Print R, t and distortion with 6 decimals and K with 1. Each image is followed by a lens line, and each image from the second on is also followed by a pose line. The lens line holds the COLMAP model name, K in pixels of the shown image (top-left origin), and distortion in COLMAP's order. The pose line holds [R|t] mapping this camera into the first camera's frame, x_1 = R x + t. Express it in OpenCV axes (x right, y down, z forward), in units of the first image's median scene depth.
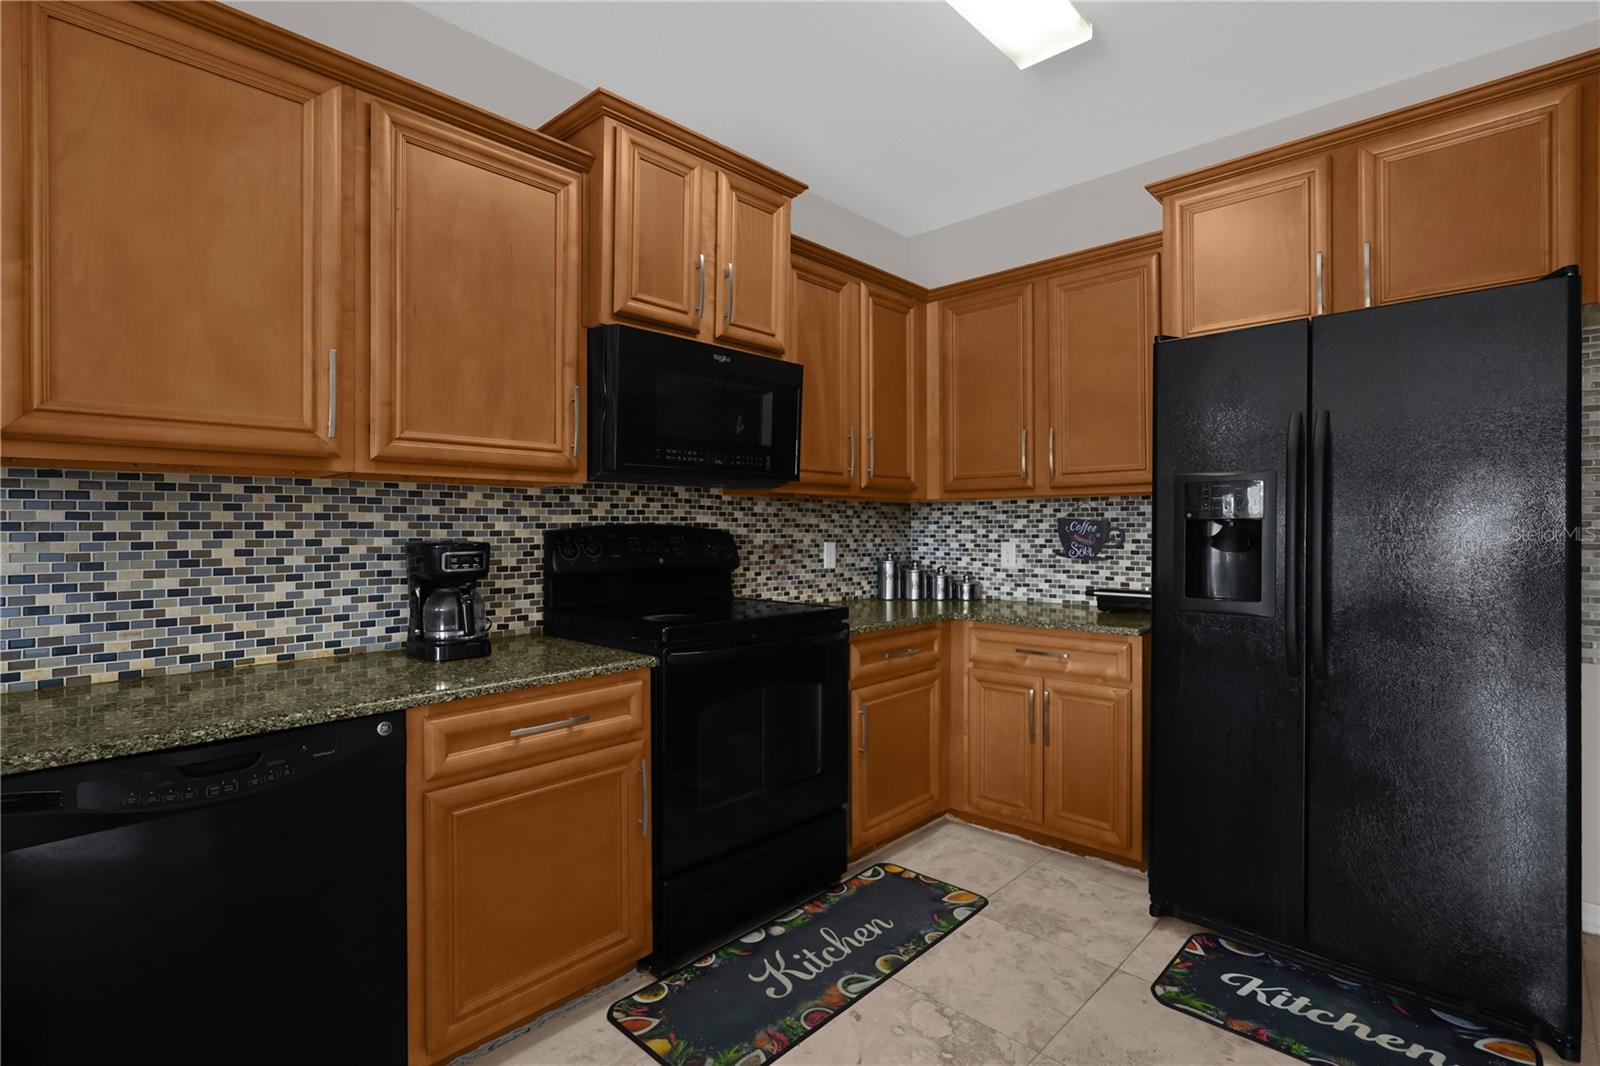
lens RADIAL K [[758.3, 0, 804.3], [0, 758.3, 529.0], [0, 0, 1]] dist [0.002107, 0.000558]
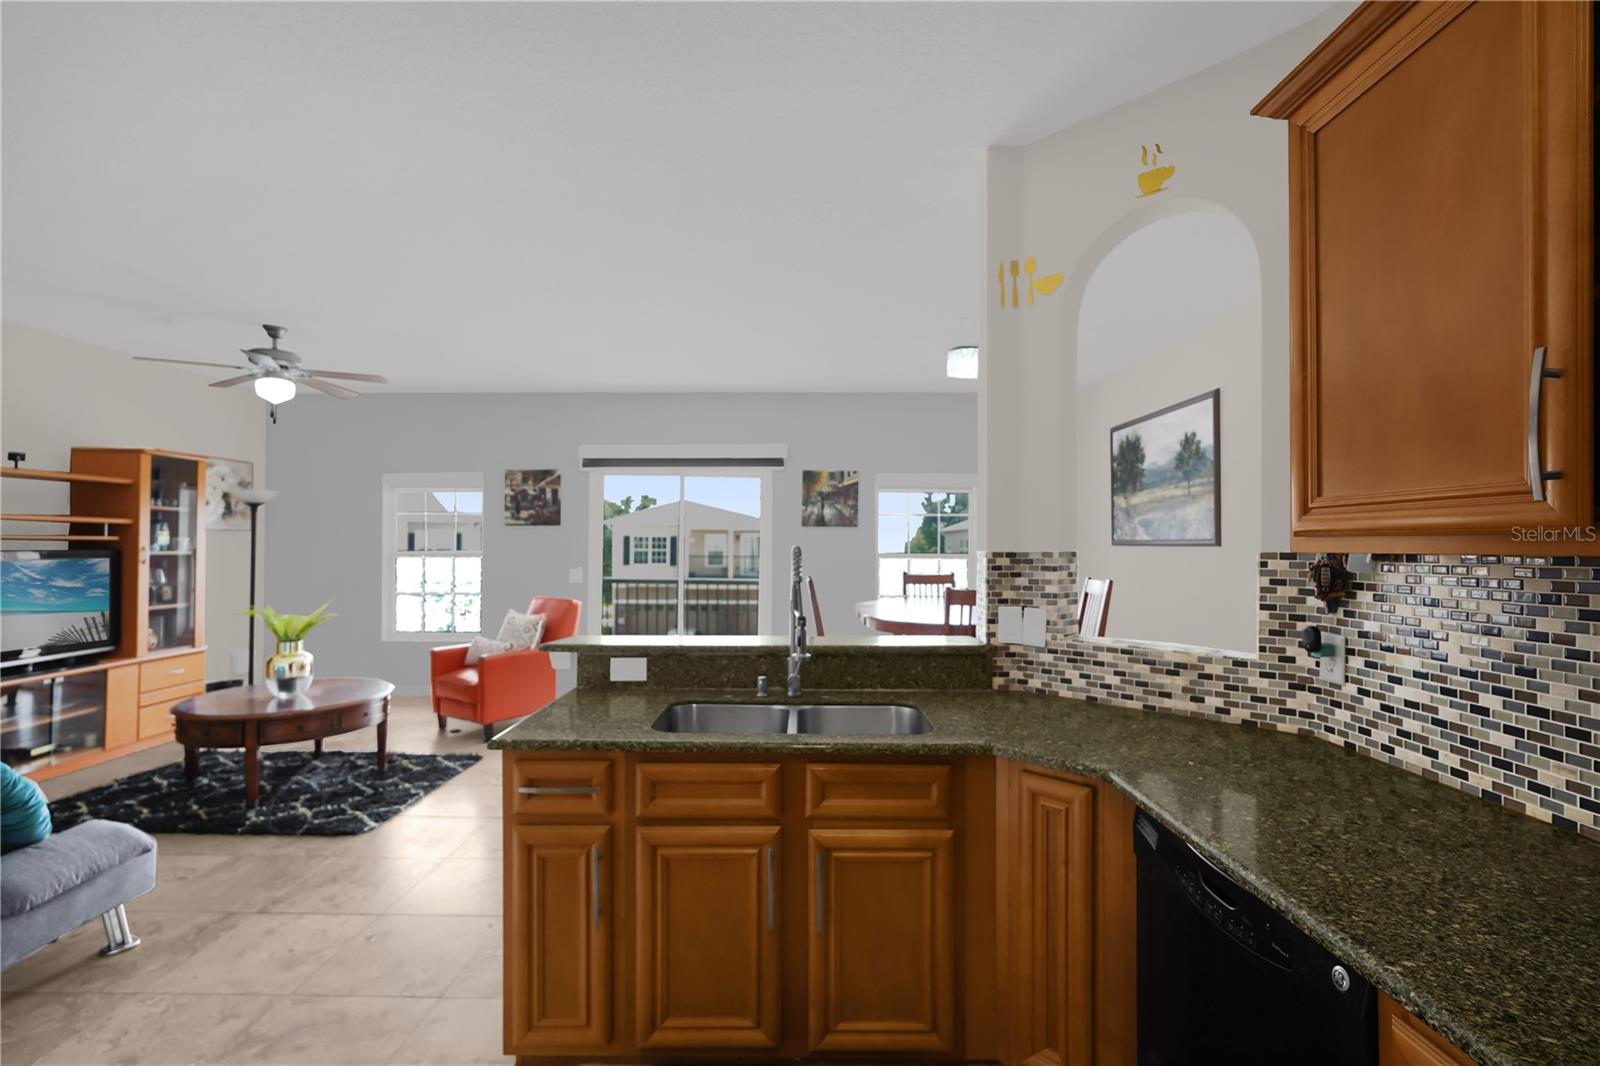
lens RADIAL K [[711.2, 0, 798.3], [0, 711.2, 536.9], [0, 0, 1]] dist [-0.016303, 0.009219]
pose [[-0.735429, -0.006799, -0.677568, 0.098499], [-0.000439, 0.999954, -0.009557, -0.054064], [0.677602, -0.006731, -0.735398, 0.622387]]
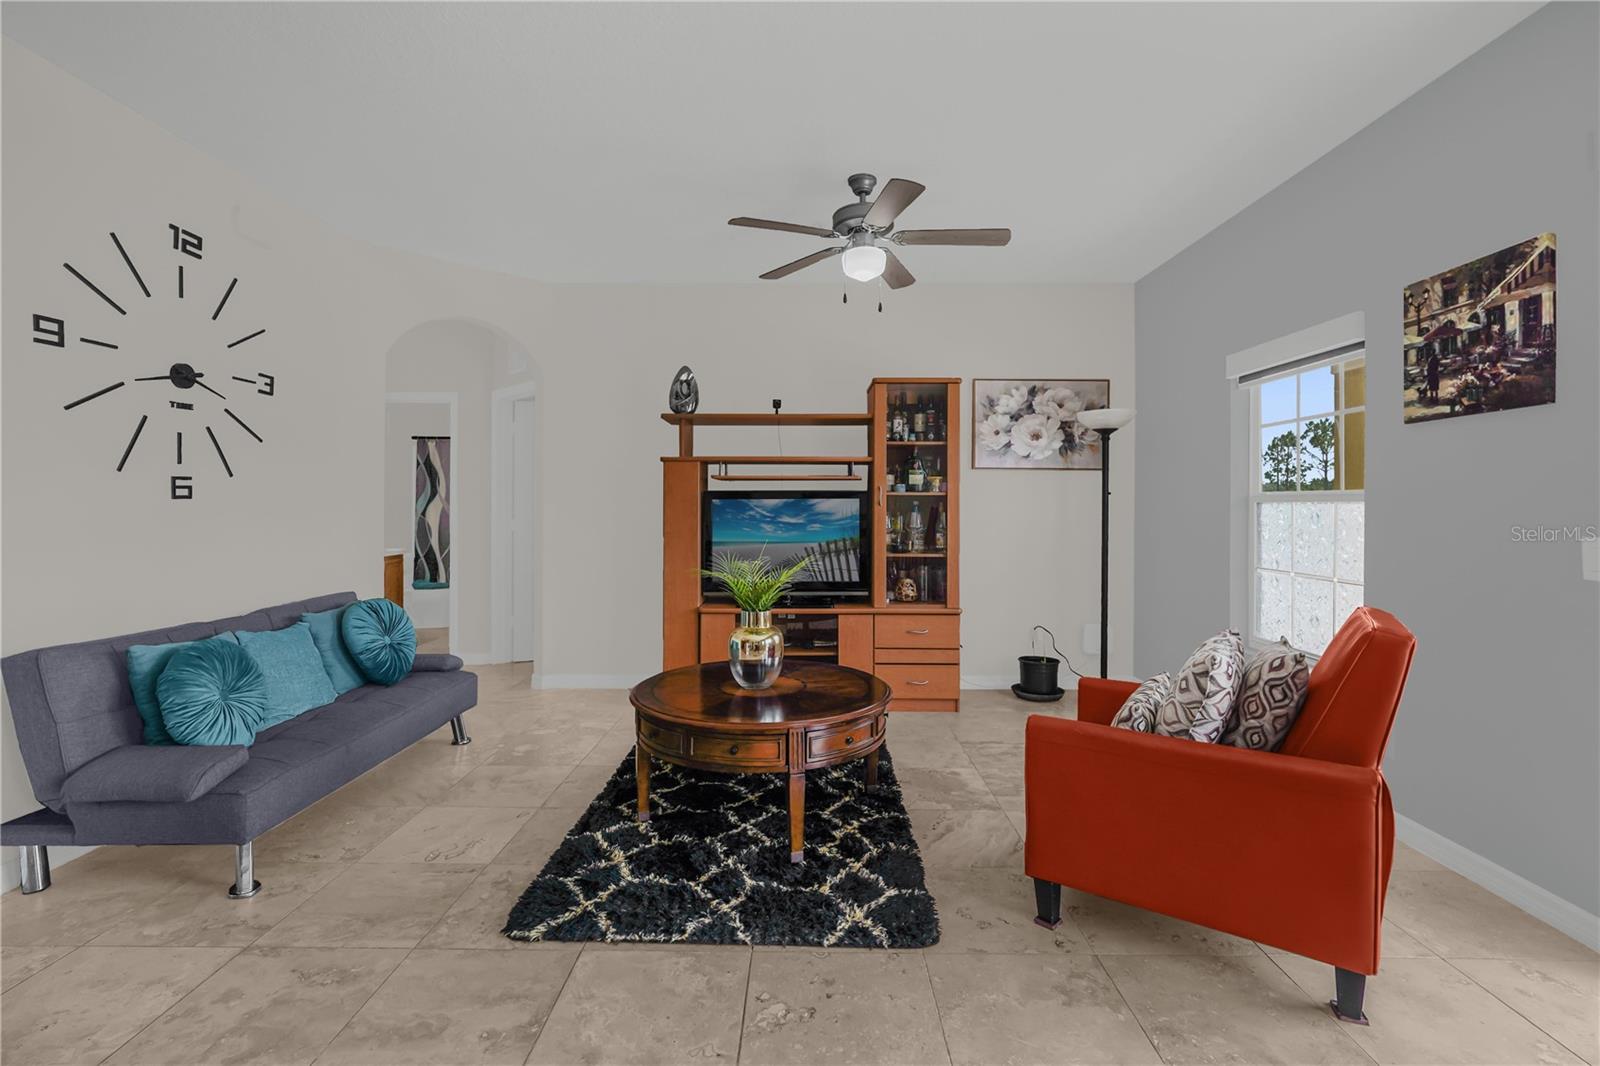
lens RADIAL K [[721.3, 0, 797.2], [0, 721.3, 503.2], [0, 0, 1]] dist [-0.012084, 0.007100]
pose [[-0.674710, 0.003637, 0.738074, -0.910917], [-0.000512, 0.999985, -0.005396, -0.002199], [-0.738082, -0.004018, -0.674699, -0.477907]]
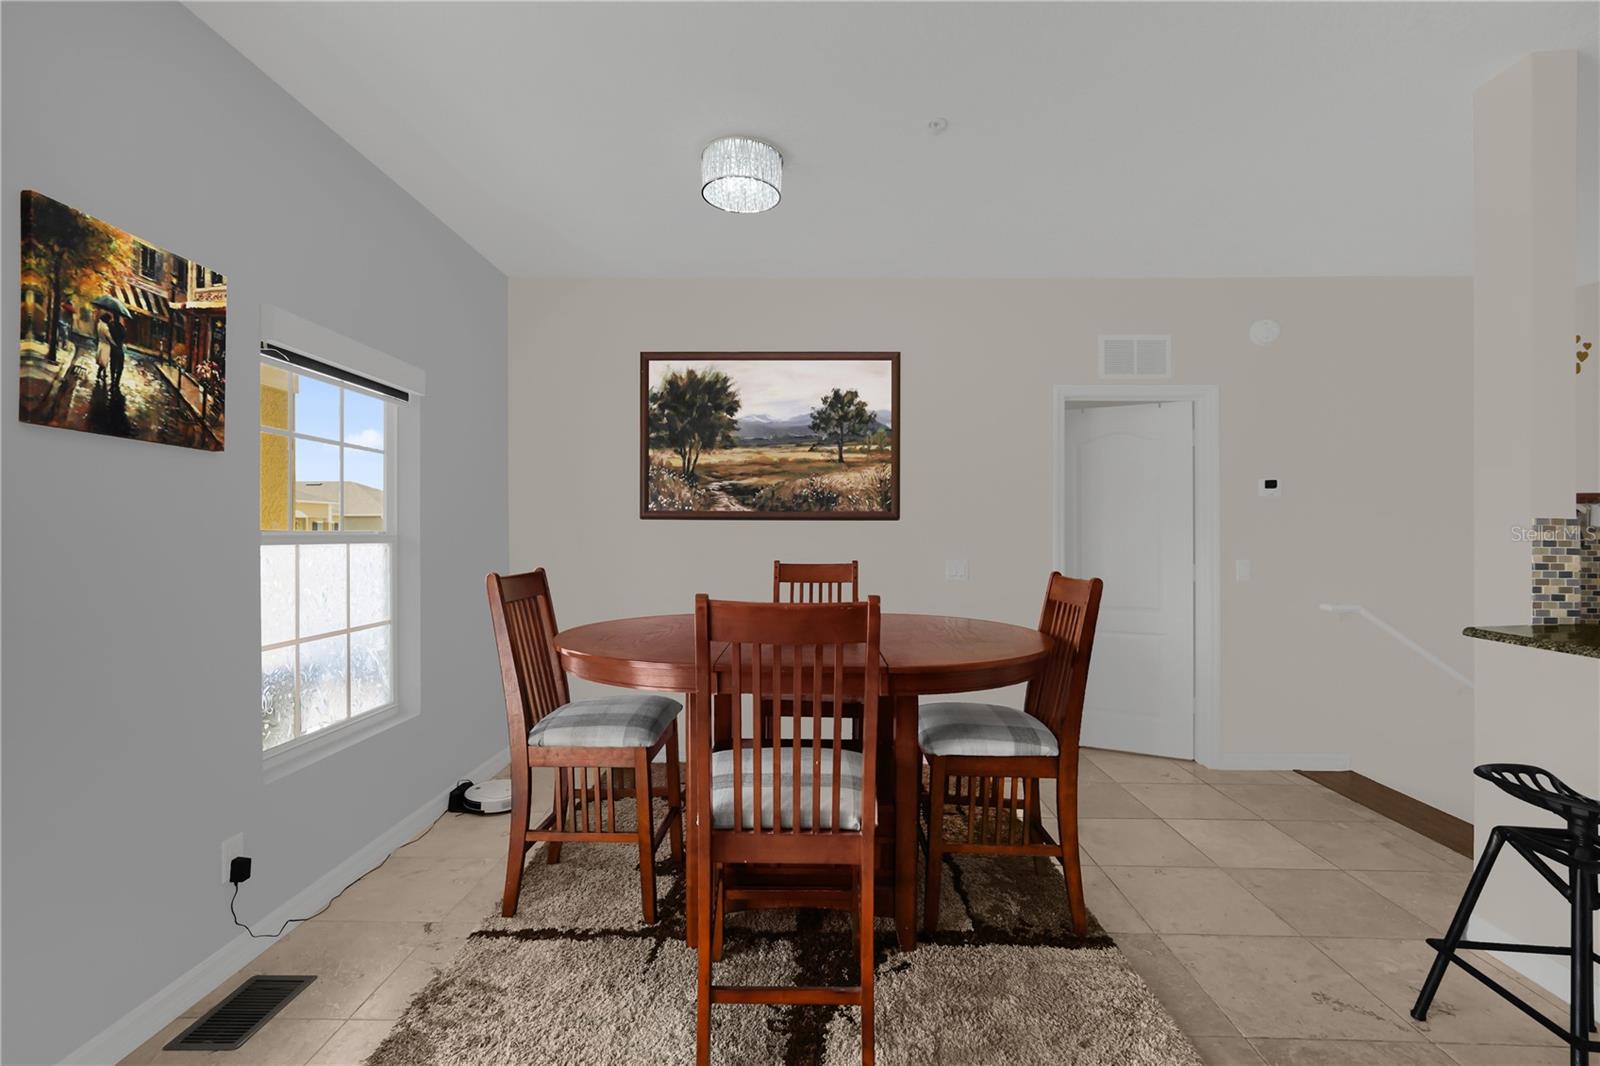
lens RADIAL K [[710.9, 0, 793.7], [0, 710.9, 530.3], [0, 0, 1]] dist [-0.014346, 0.006755]
pose [[0.664153, 0.003699, -0.747588, -0.643279], [-0.005503, 0.999985, 0.000059, -0.027427], [0.747577, 0.004074, 0.664163, -0.967690]]
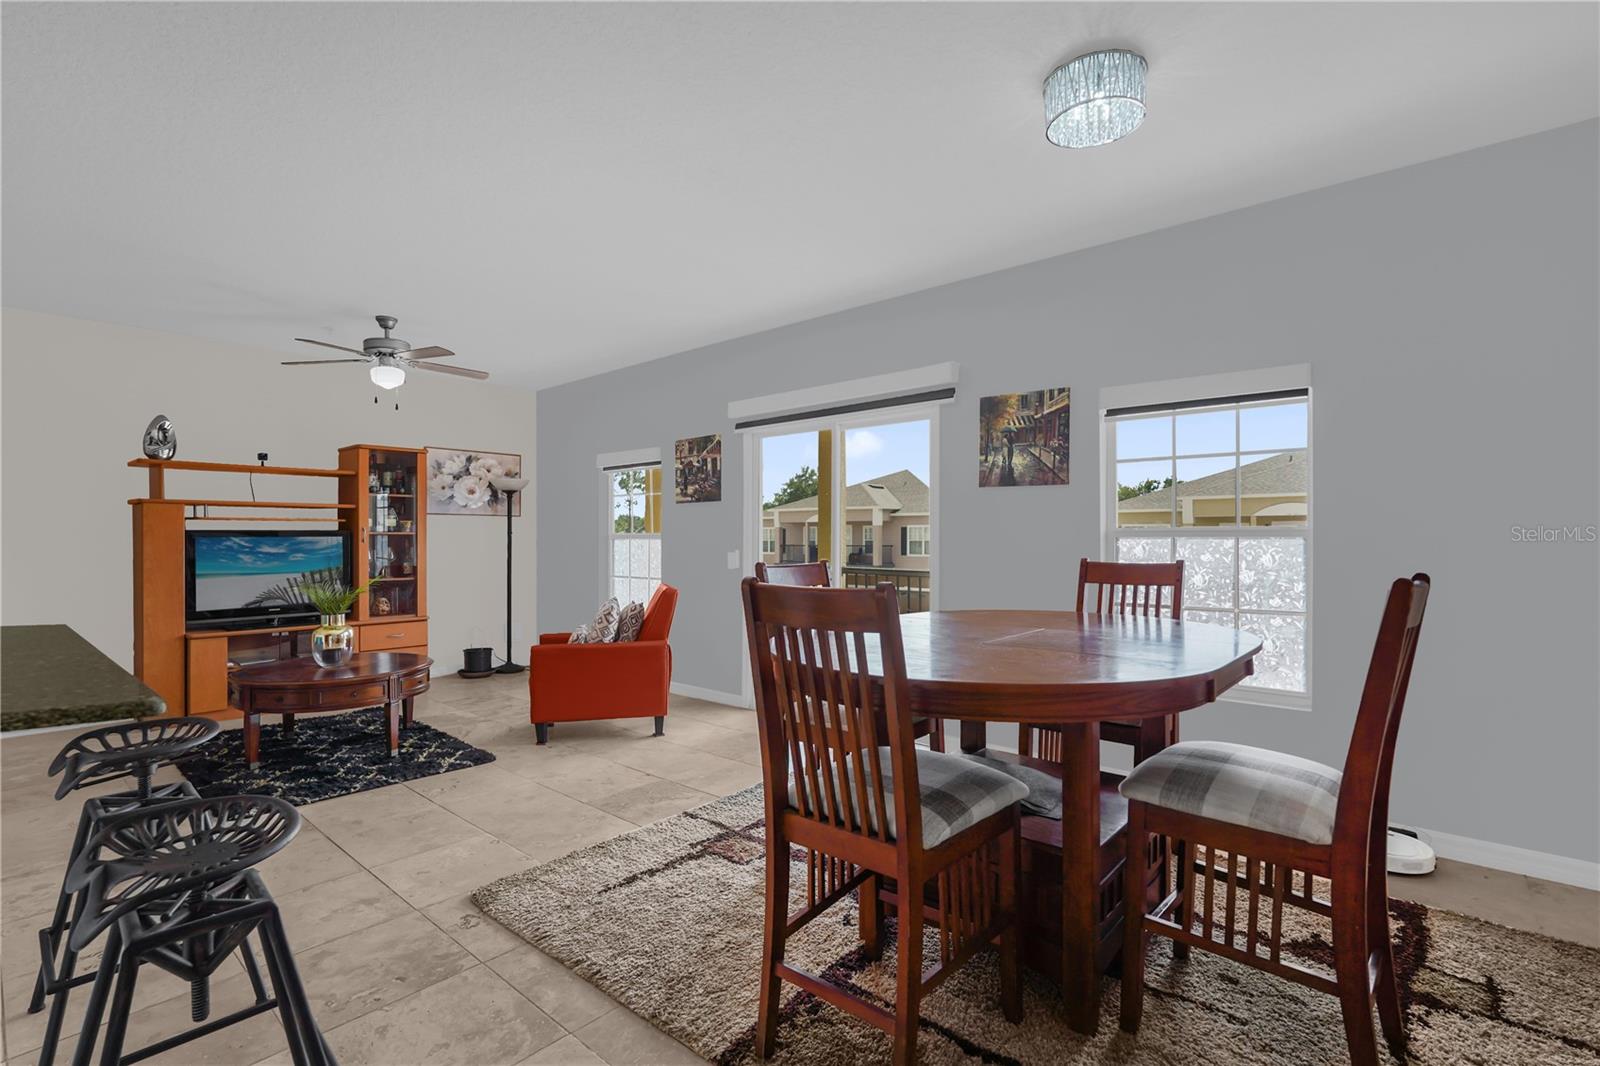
lens RADIAL K [[748.1, 0, 796.2], [0, 748.1, 537.8], [0, 0, 1]] dist [-0.013273, 0.011784]
pose [[-0.999663, 0.006054, -0.025244, -1.044728], [0.006104, 0.999980, -0.001884, -0.006891], [0.025232, -0.002038, -0.999680, 0.456218]]
